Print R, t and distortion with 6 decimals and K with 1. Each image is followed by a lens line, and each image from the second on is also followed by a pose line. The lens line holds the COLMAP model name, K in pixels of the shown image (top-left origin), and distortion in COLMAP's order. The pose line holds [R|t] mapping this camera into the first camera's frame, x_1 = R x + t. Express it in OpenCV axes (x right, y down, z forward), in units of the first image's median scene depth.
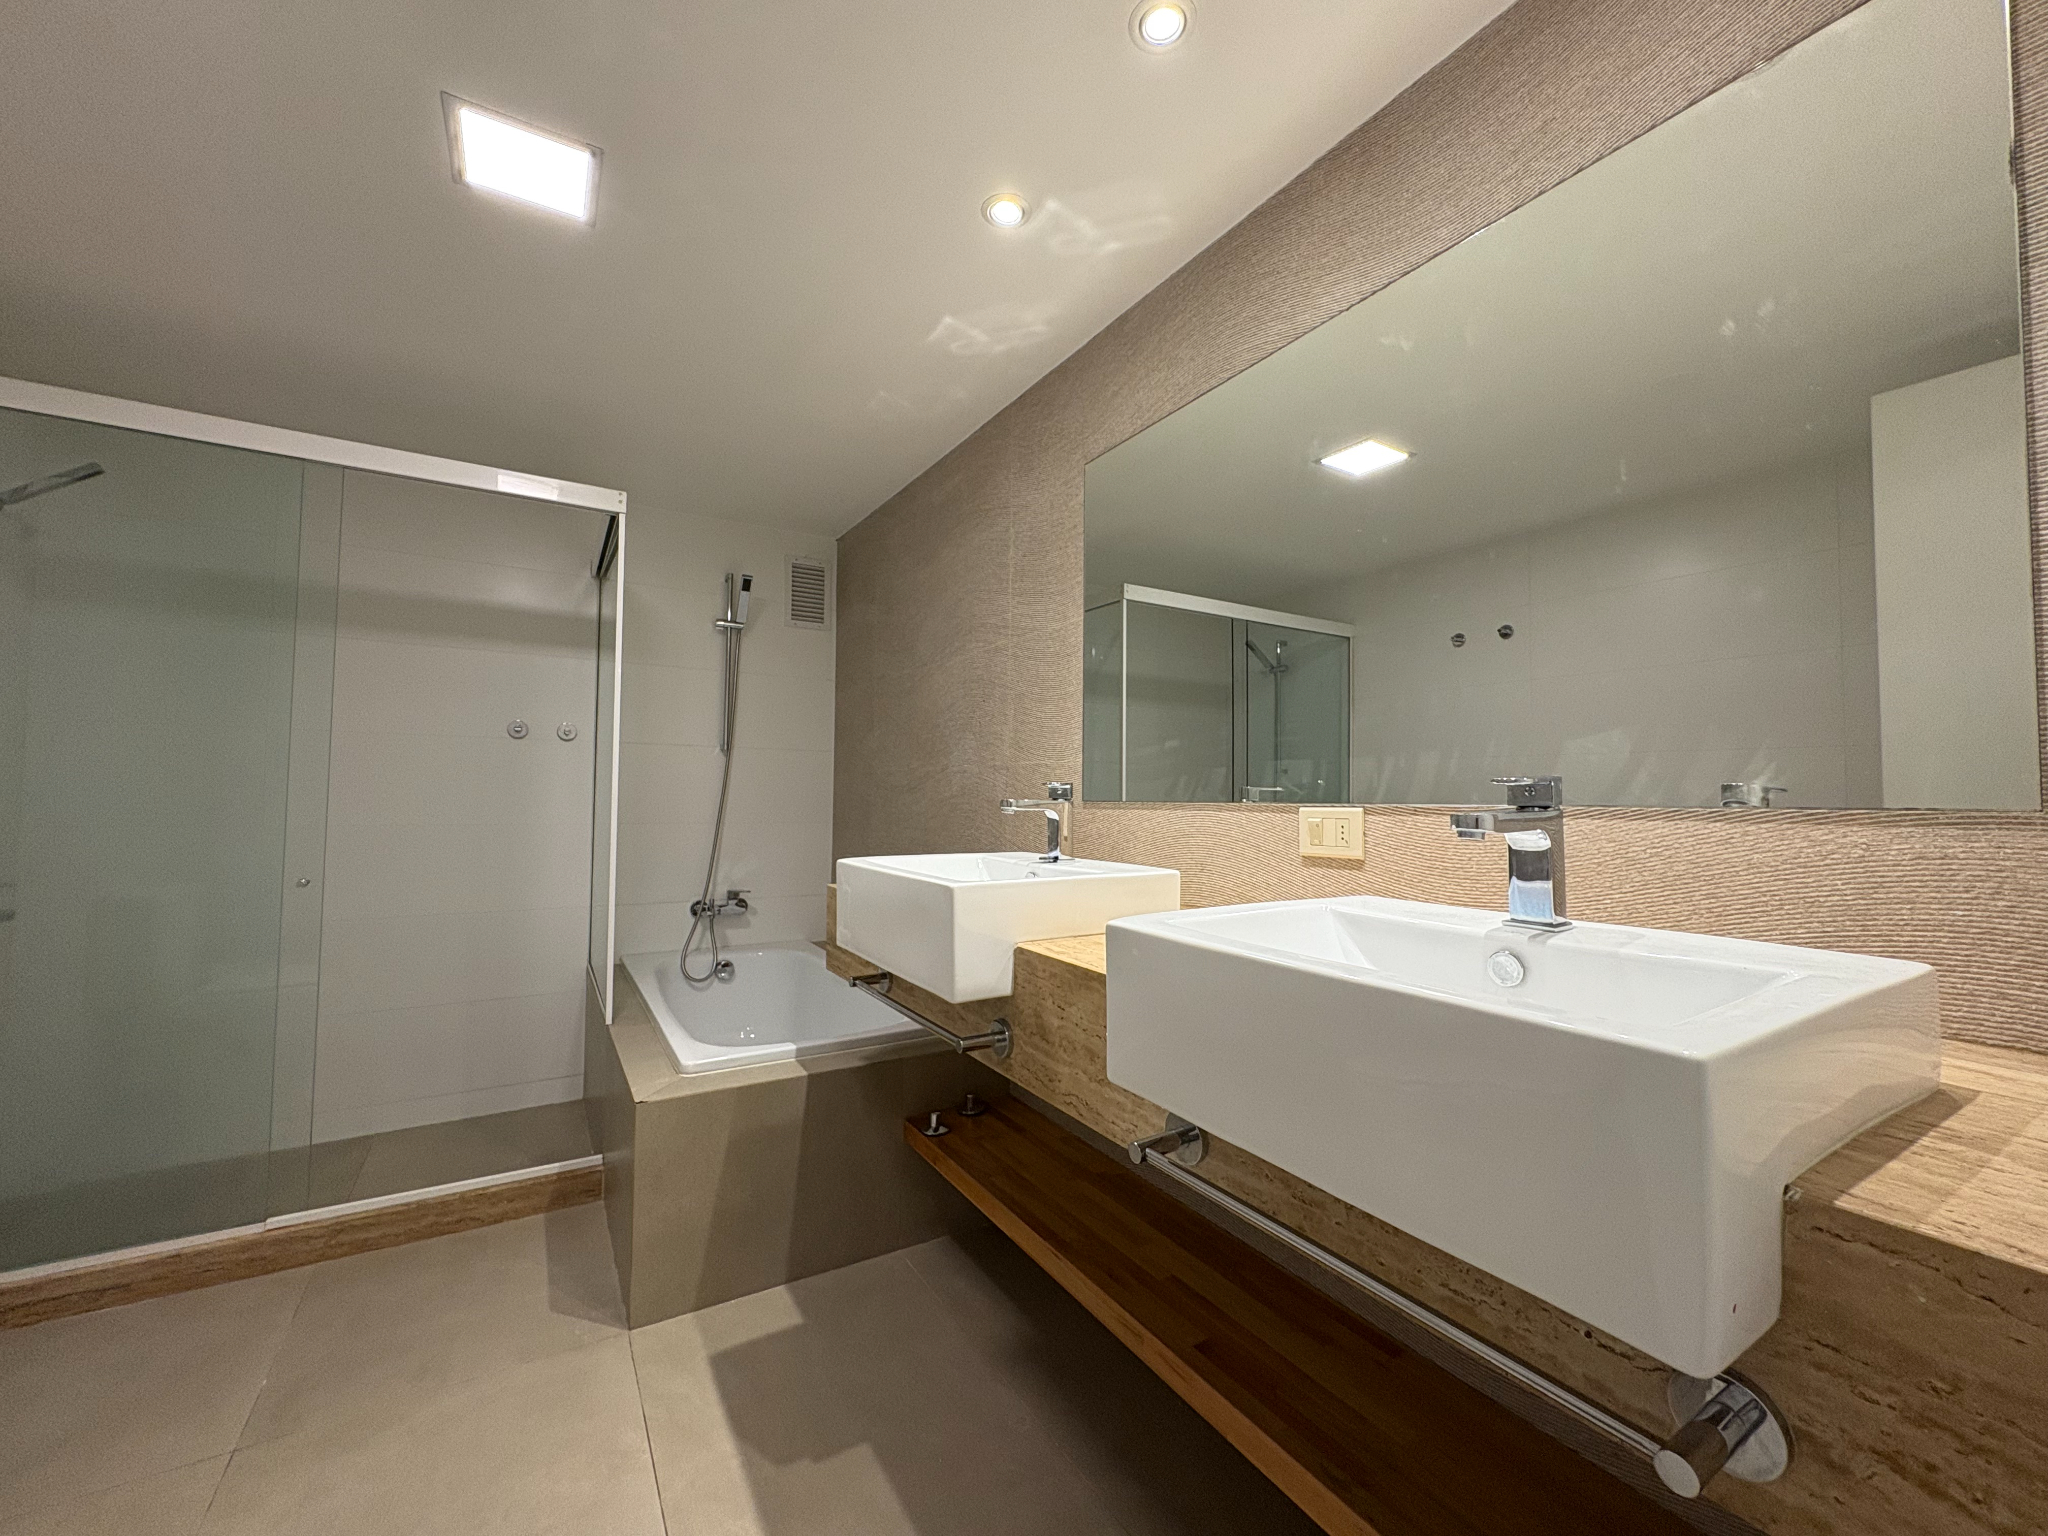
lens RADIAL K [[817.3, 0, 1024.0], [0, 817.3, 768.0], [0, 0, 1]] dist [0.000686, -0.000178]
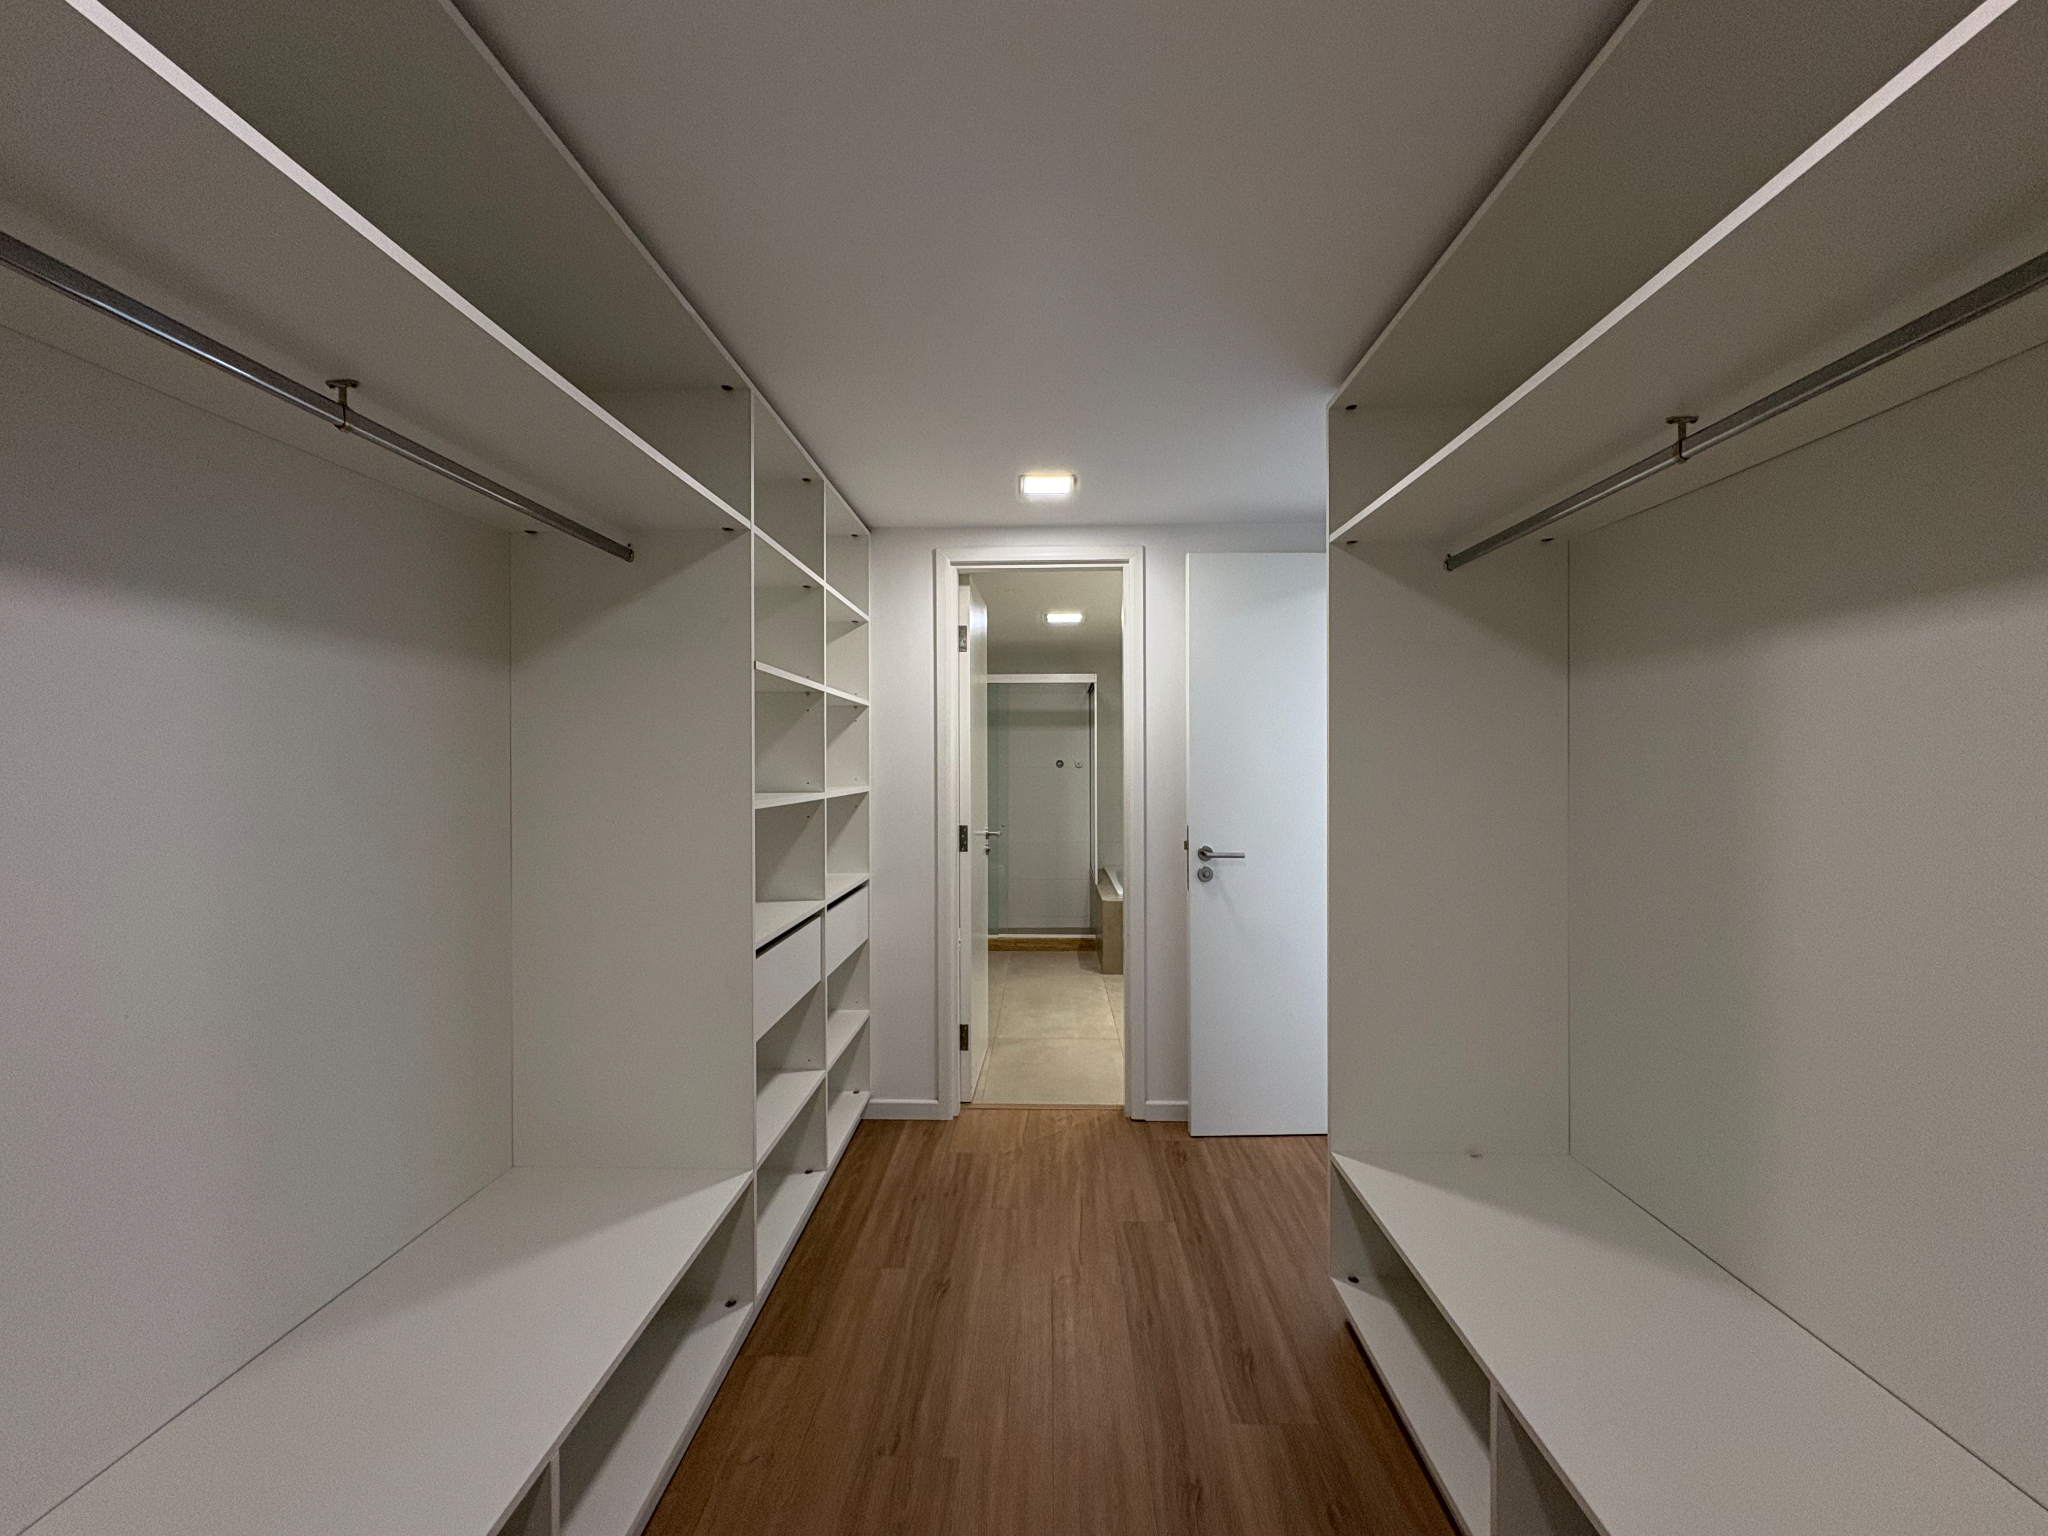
lens RADIAL K [[817.3, 0, 1024.0], [0, 817.3, 768.0], [0, 0, 1]] dist [0.000686, -0.000178]
pose [[0.836385, -0.013367, -0.547979, 0.555250], [0.033506, 0.999080, 0.026771, -0.098545], [0.547117, -0.040751, 0.836064, -0.978306]]
